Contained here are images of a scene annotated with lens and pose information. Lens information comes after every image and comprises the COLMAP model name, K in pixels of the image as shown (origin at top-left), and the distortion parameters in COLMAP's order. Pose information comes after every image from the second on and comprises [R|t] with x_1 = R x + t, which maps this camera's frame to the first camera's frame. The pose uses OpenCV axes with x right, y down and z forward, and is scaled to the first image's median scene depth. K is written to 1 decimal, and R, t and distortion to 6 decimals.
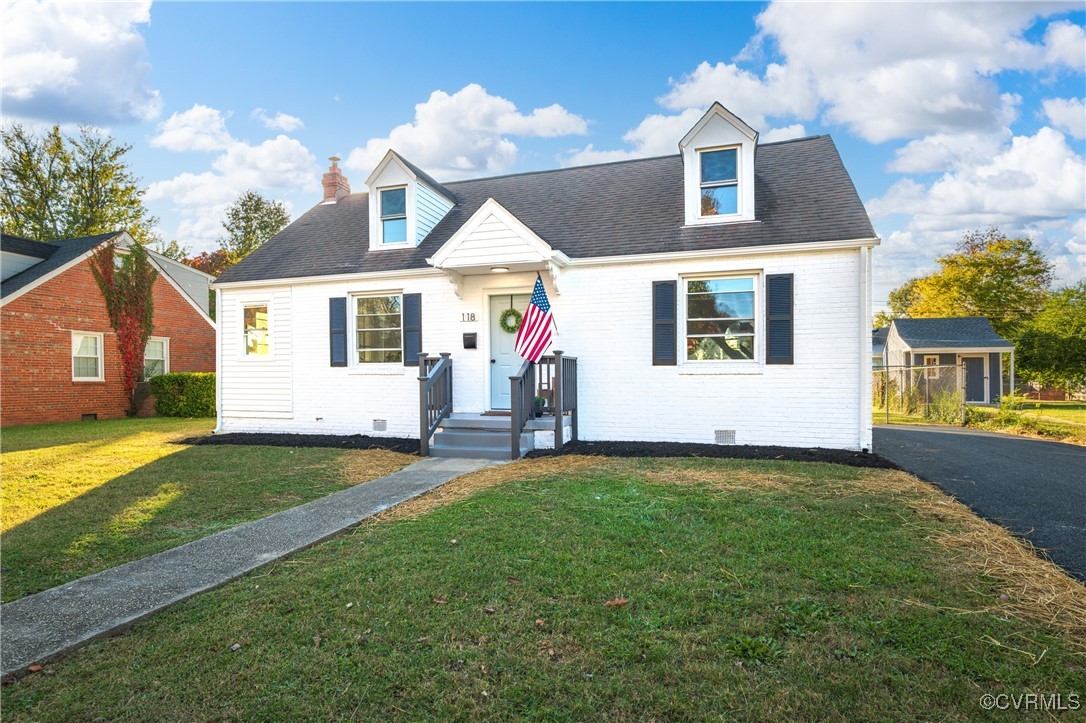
lens RADIAL K [[558.2, 0, 541.2], [0, 558.2, 371.7], [0, 0, 1]] dist [-0.000398, -0.001507]
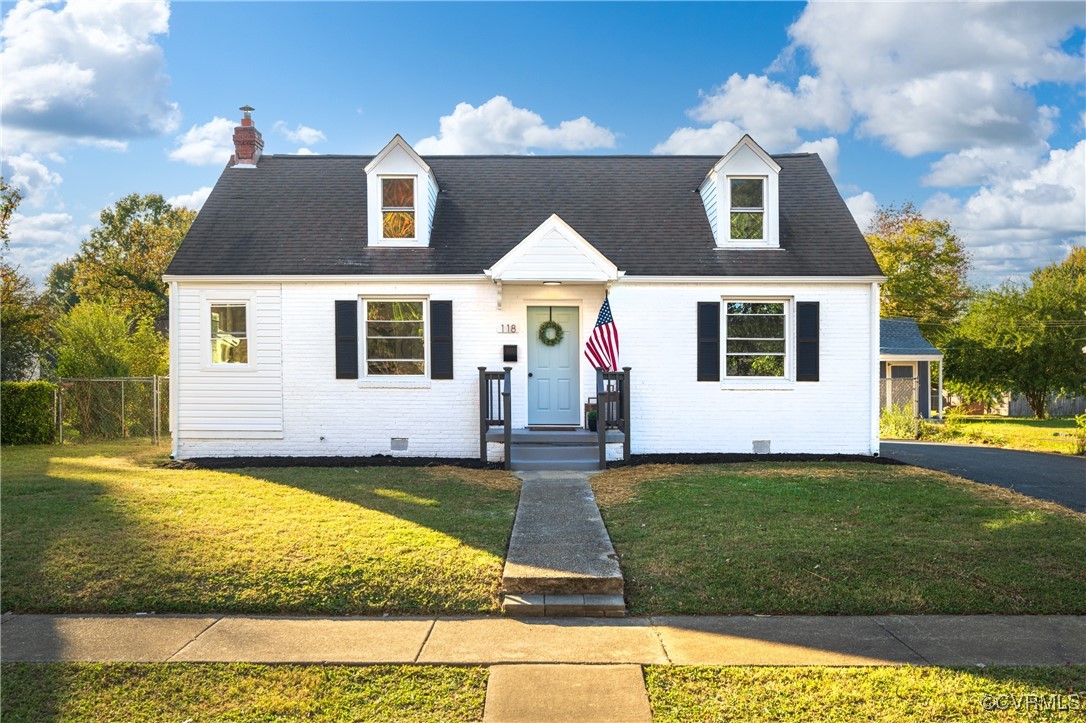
lens RADIAL K [[897.2, 0, 542.2], [0, 897.2, 361.7], [0, 0, 1]] dist [-0.010212, 0.000968]
pose [[0.953905, 0.011797, 0.299876, -0.534774], [-0.007172, 0.999838, -0.016522, -0.015946], [-0.300023, 0.013609, 0.953835, -0.484088]]
